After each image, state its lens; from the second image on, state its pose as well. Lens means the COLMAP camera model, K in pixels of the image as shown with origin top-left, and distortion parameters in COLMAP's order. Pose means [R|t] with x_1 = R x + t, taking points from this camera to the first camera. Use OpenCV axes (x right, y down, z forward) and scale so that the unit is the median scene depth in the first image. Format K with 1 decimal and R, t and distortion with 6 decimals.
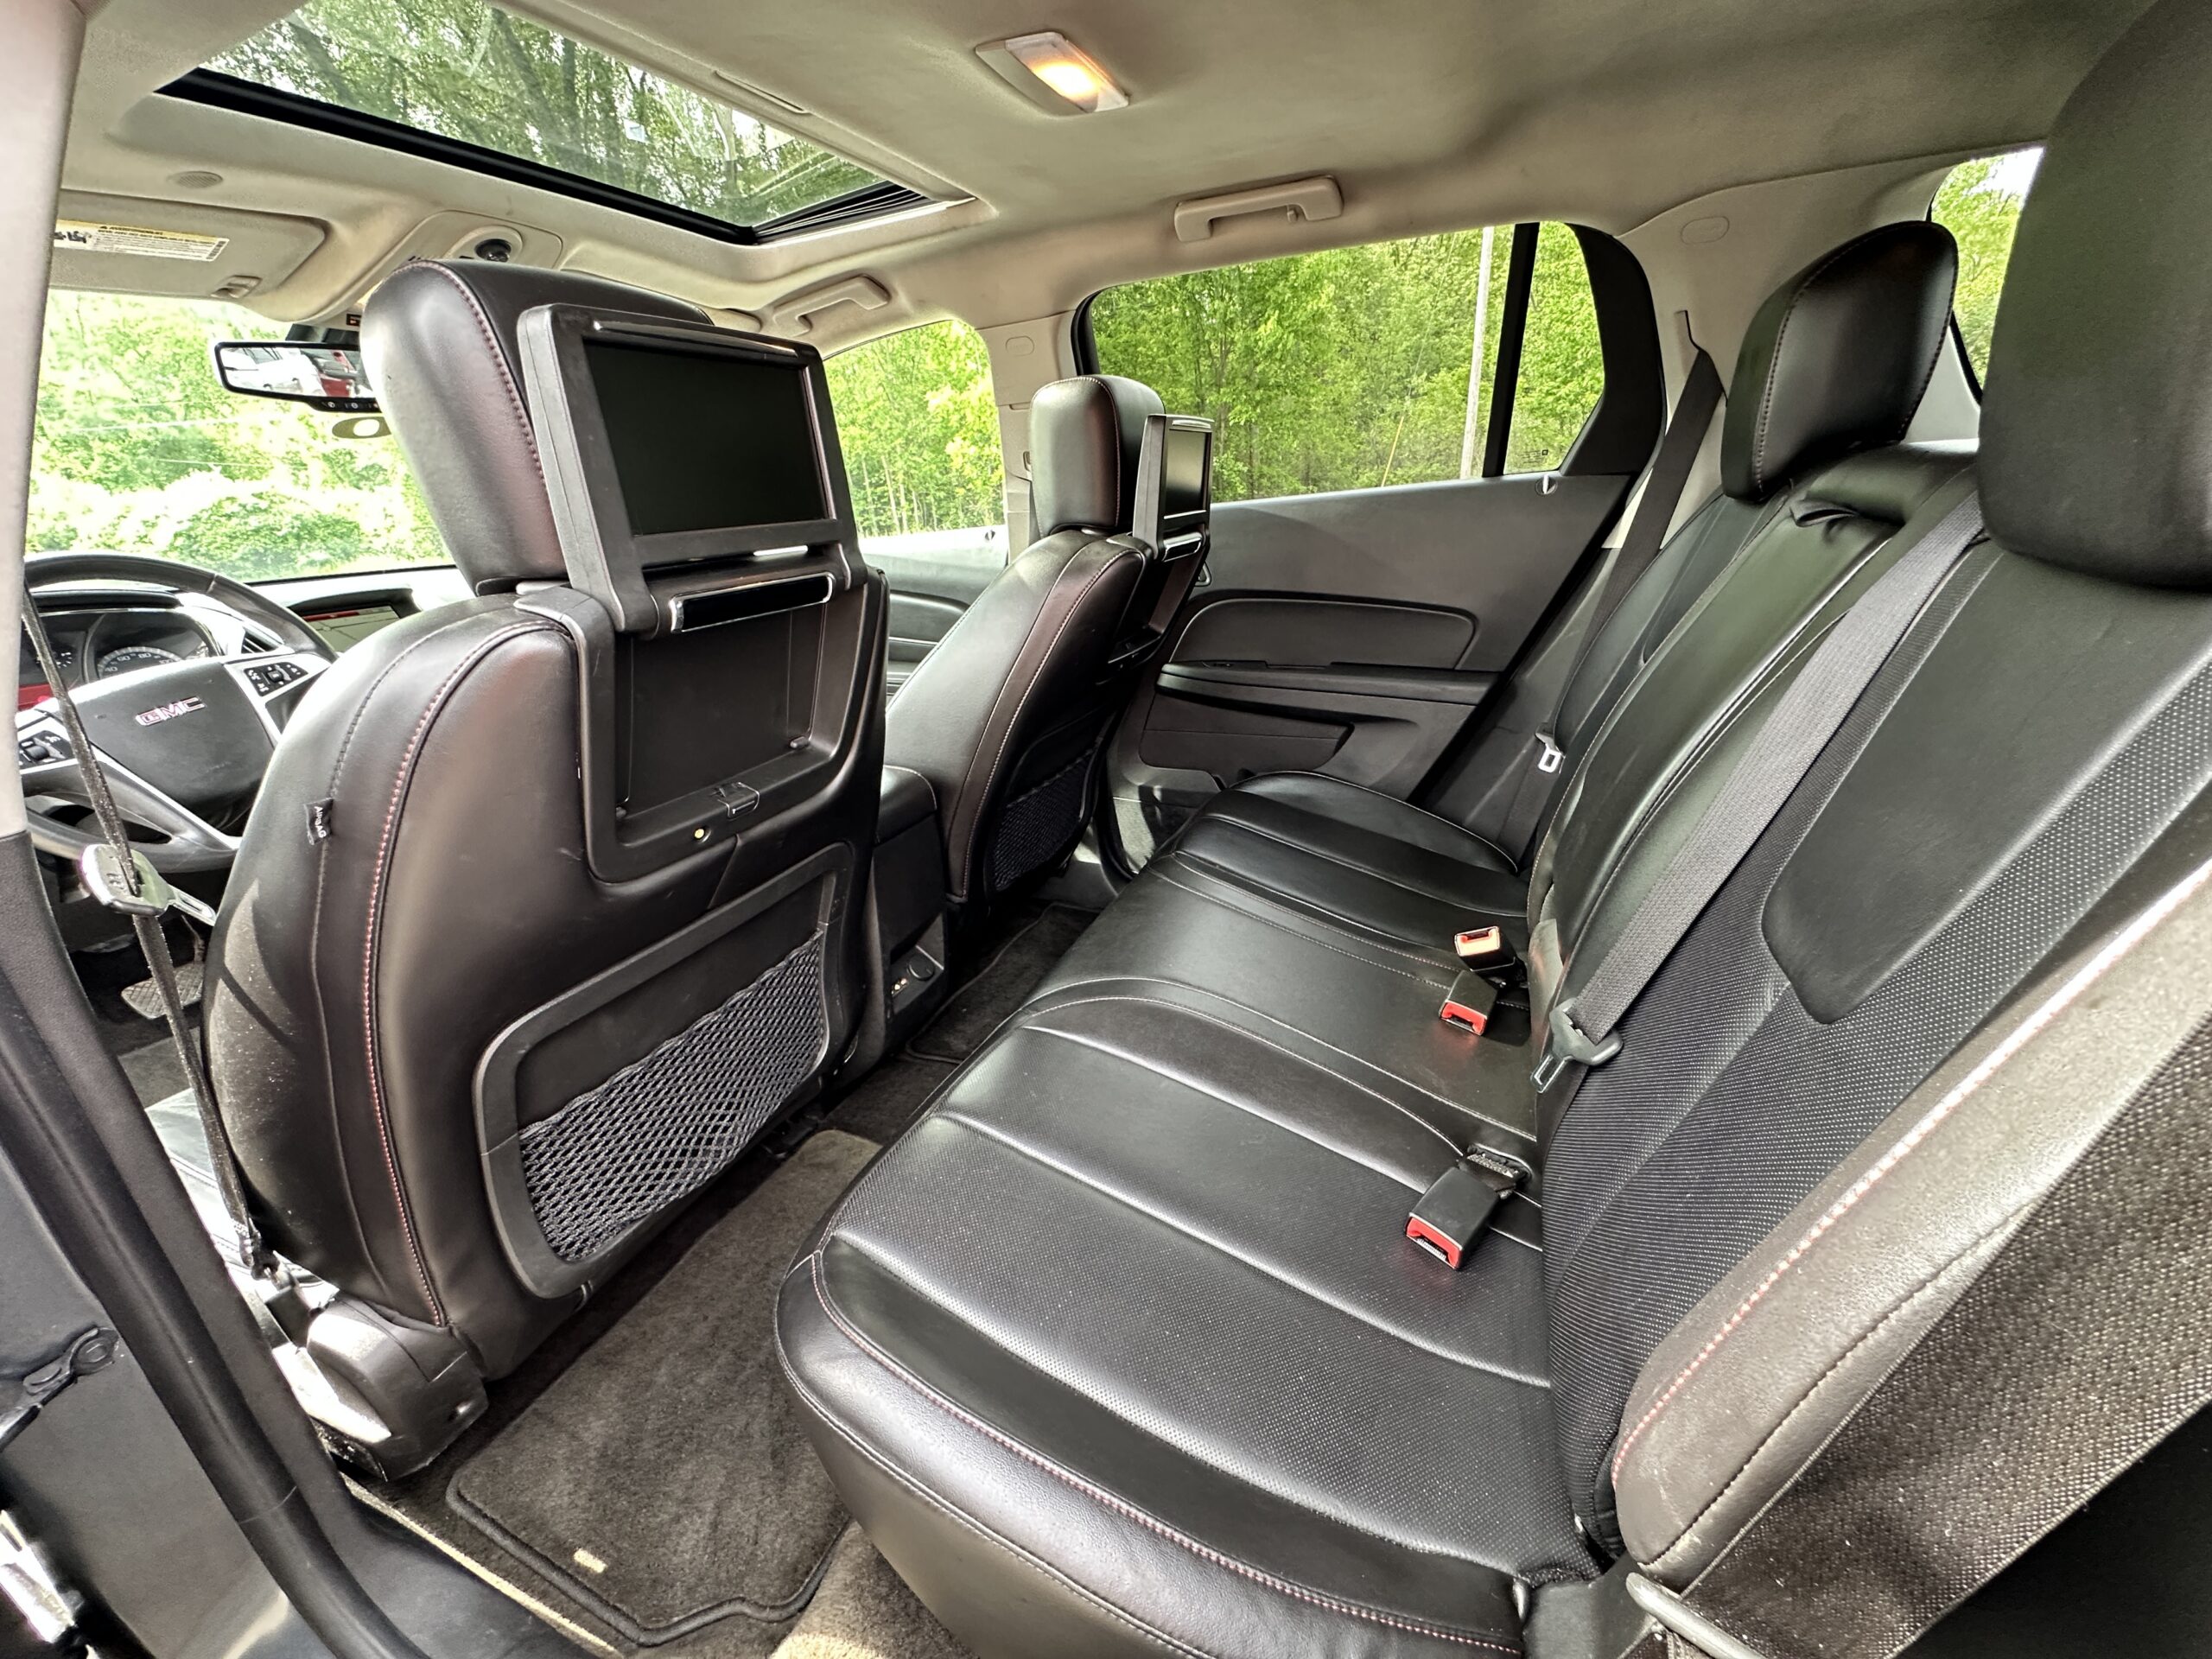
lens RADIAL K [[888.7, 0, 1104.3], [0, 888.7, 826.0], [0, 0, 1]] dist [-0.005754, 0.000252]
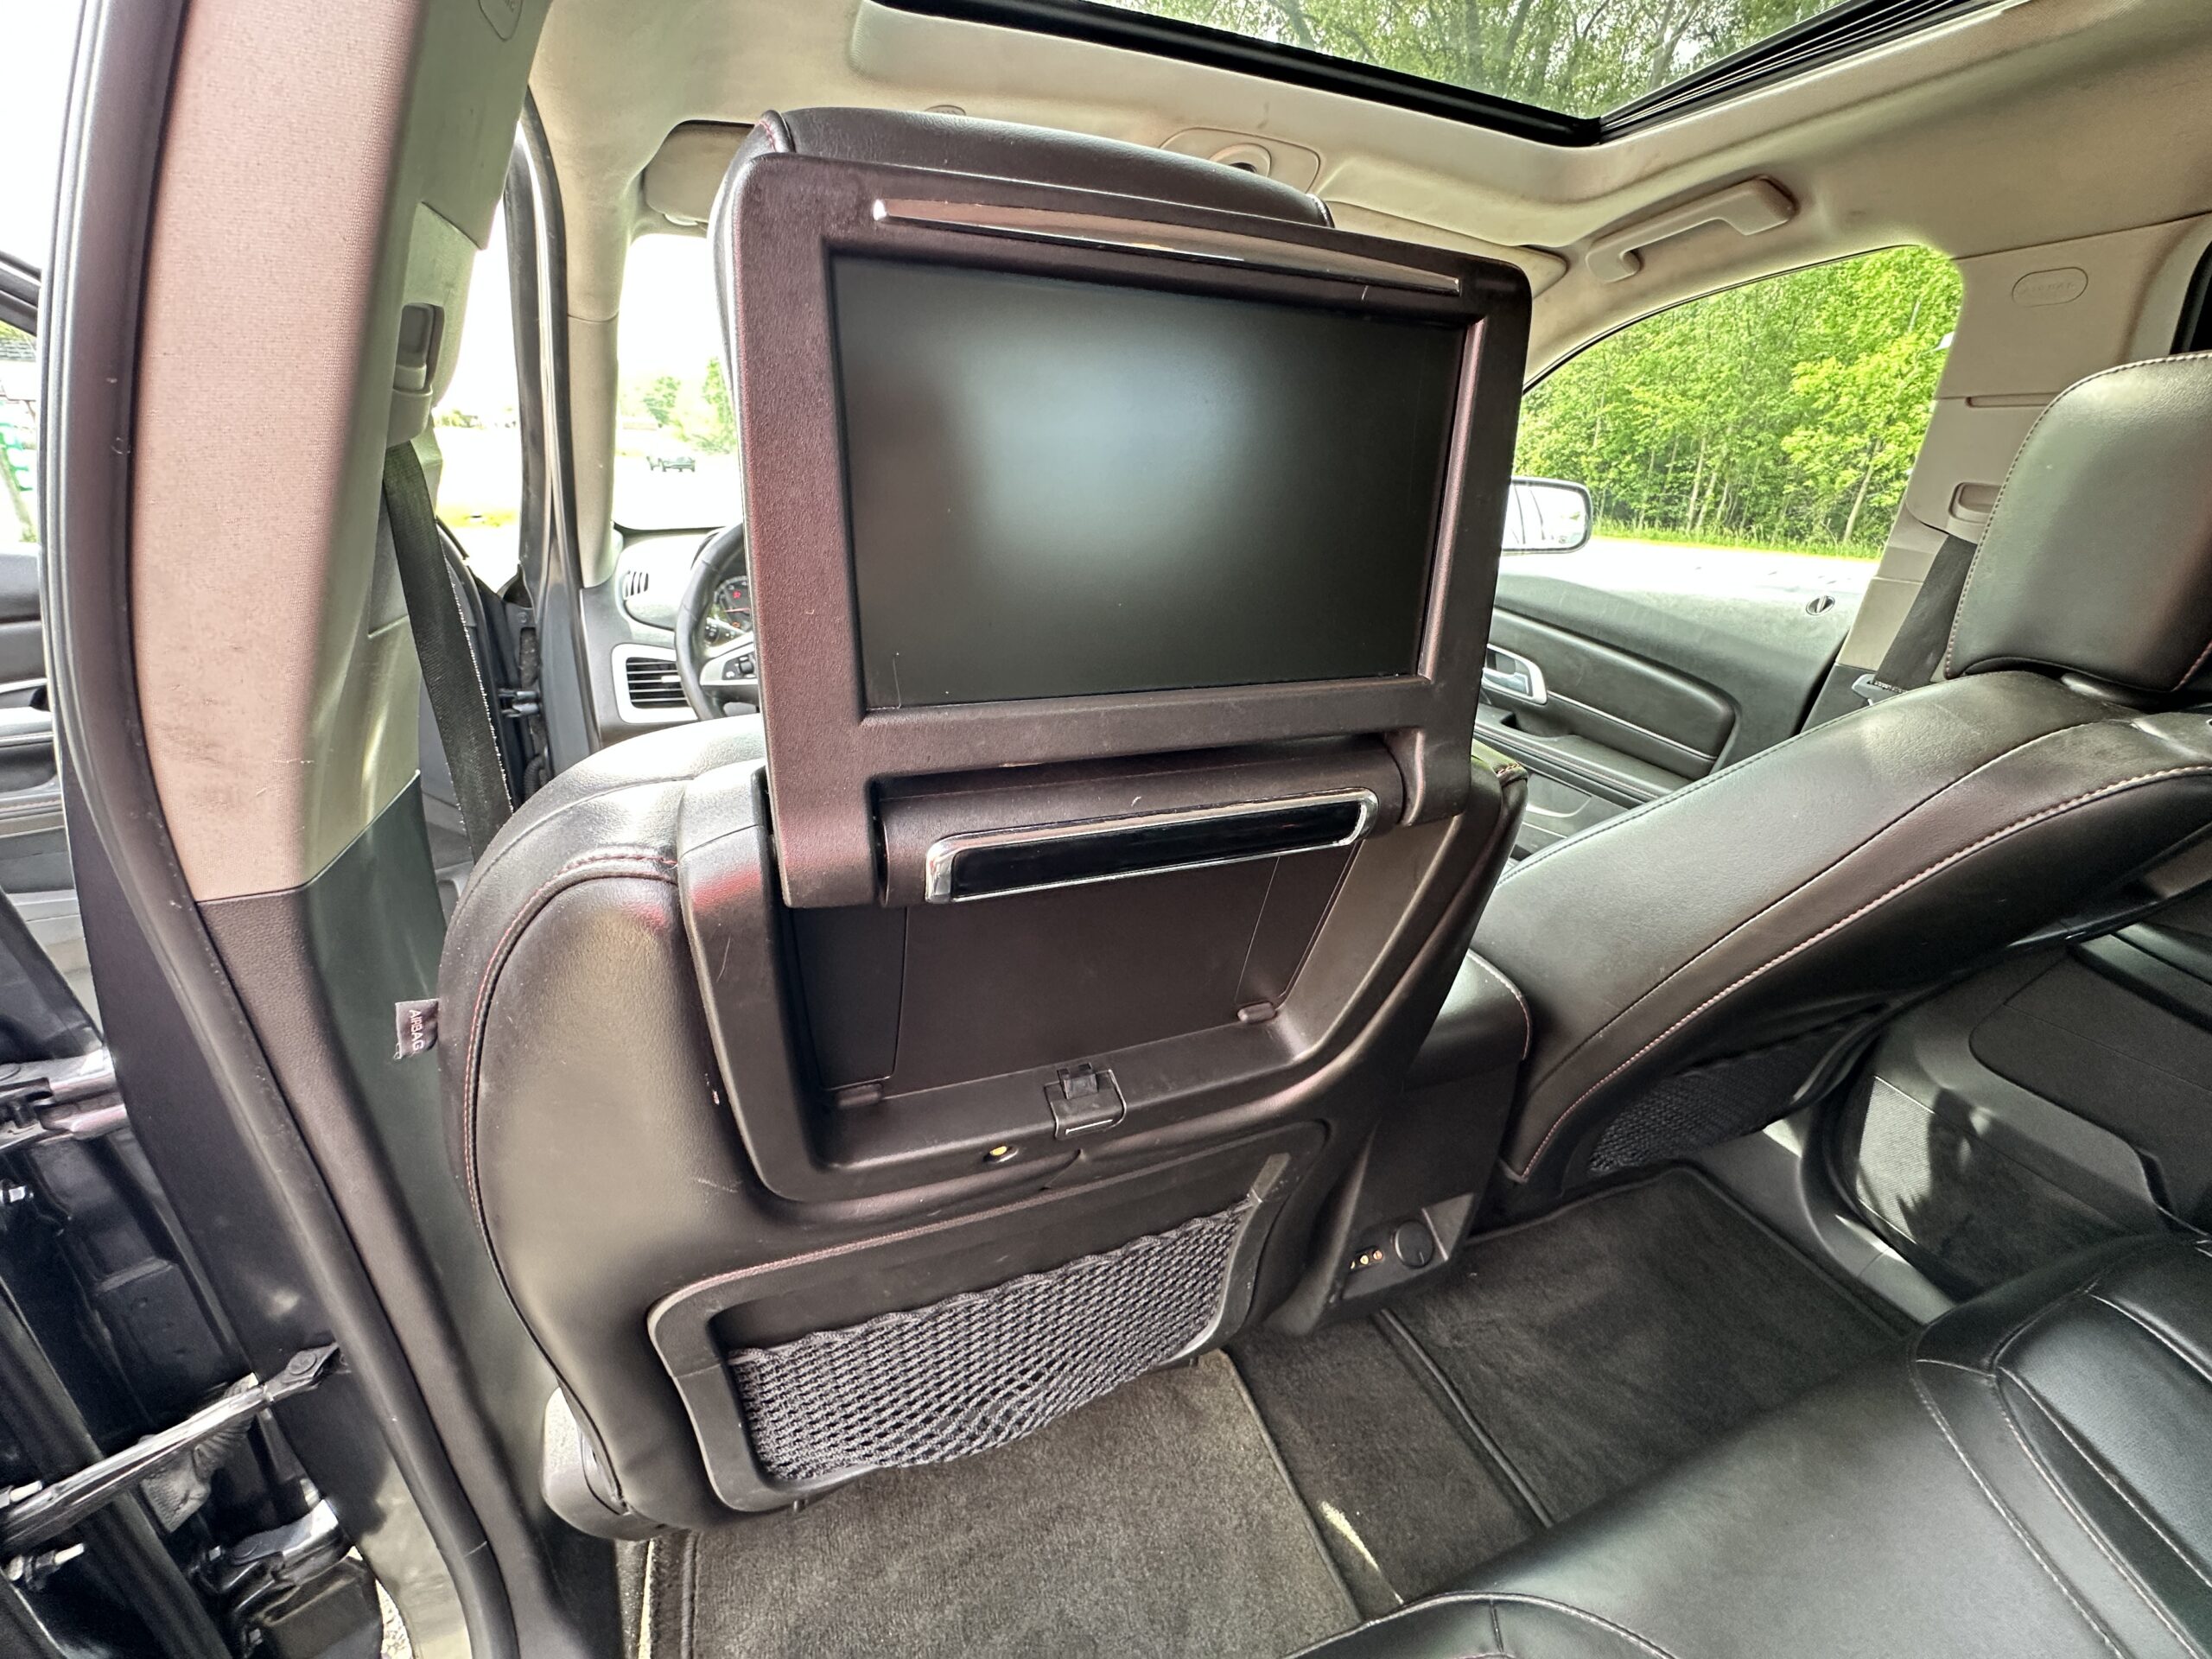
lens RADIAL K [[888.7, 0, 1104.3], [0, 888.7, 826.0], [0, 0, 1]] dist [-0.005754, 0.000252]
pose [[0.707162, 0.342993, -0.618286, -0.064153], [-0.322884, 0.934608, 0.149176, -0.153230], [0.629022, 0.094143, 0.771666, 0.300277]]
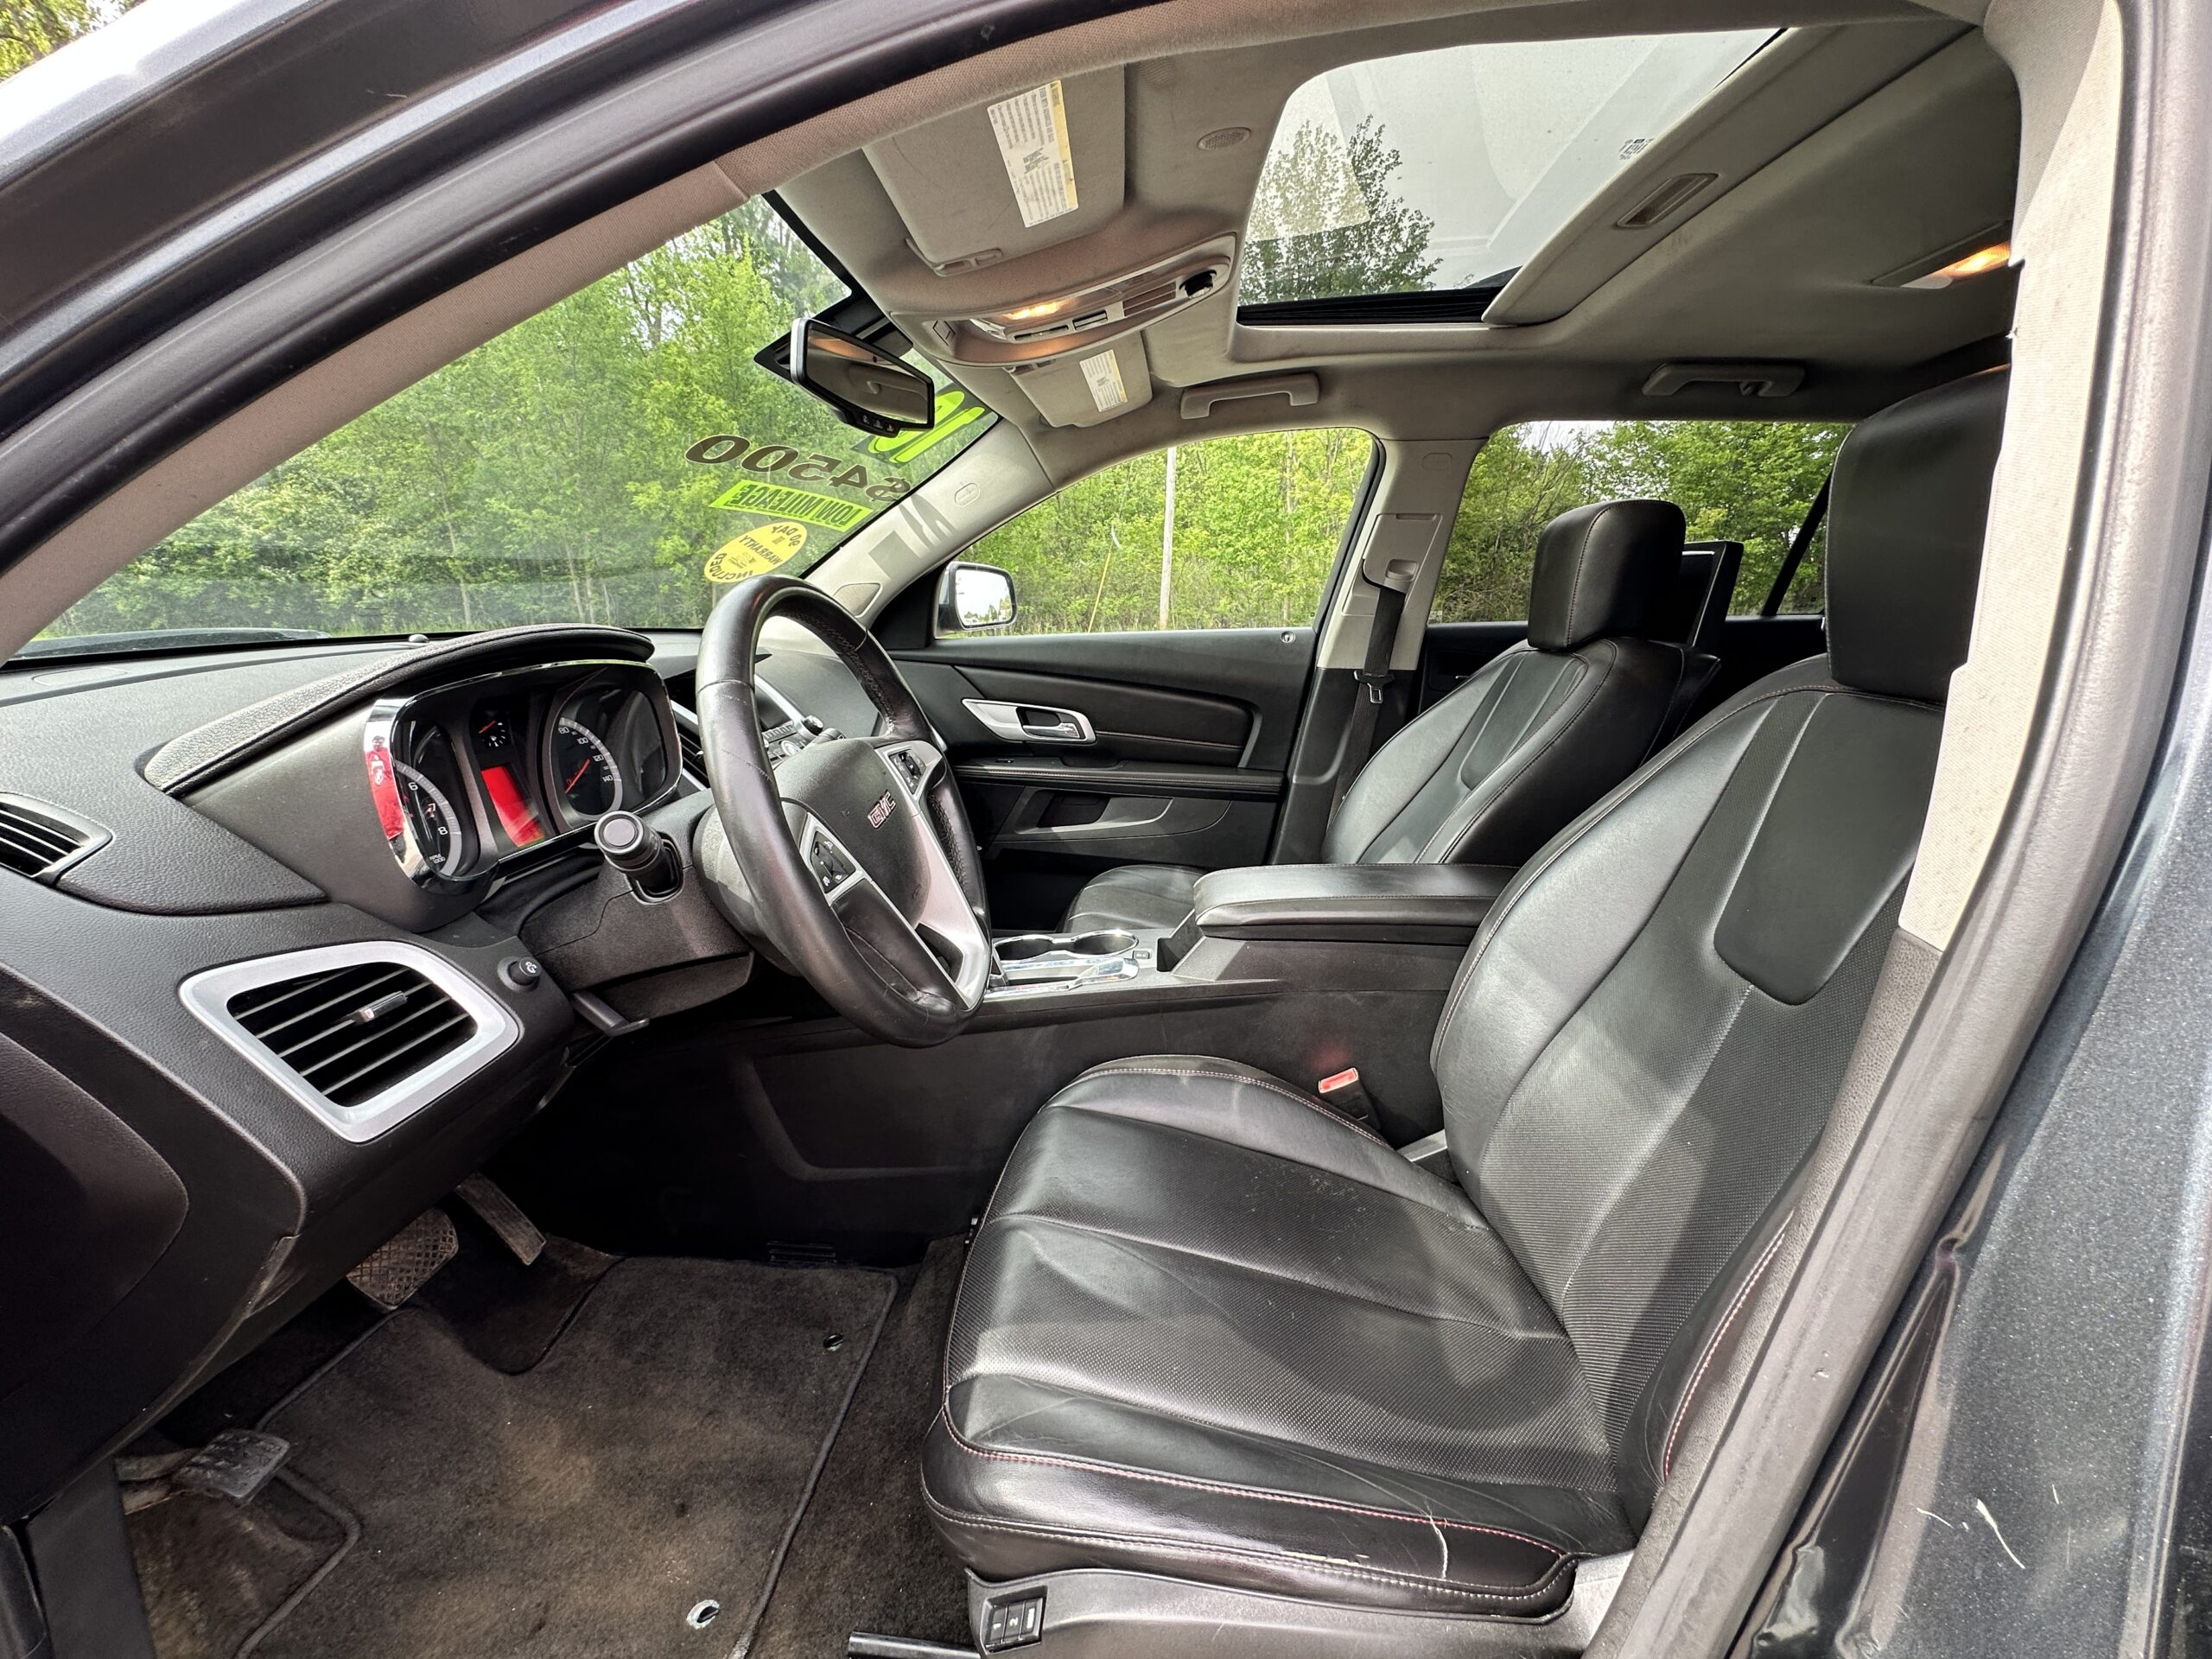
lens RADIAL K [[888.7, 0, 1104.3], [0, 888.7, 826.0], [0, 0, 1]] dist [-0.005754, 0.000252]
pose [[0.939431, -0.009547, 0.342605, -0.897550], [0.051887, 0.992052, -0.114631, -0.021281], [-0.338788, 0.125465, 0.932460, 0.239905]]
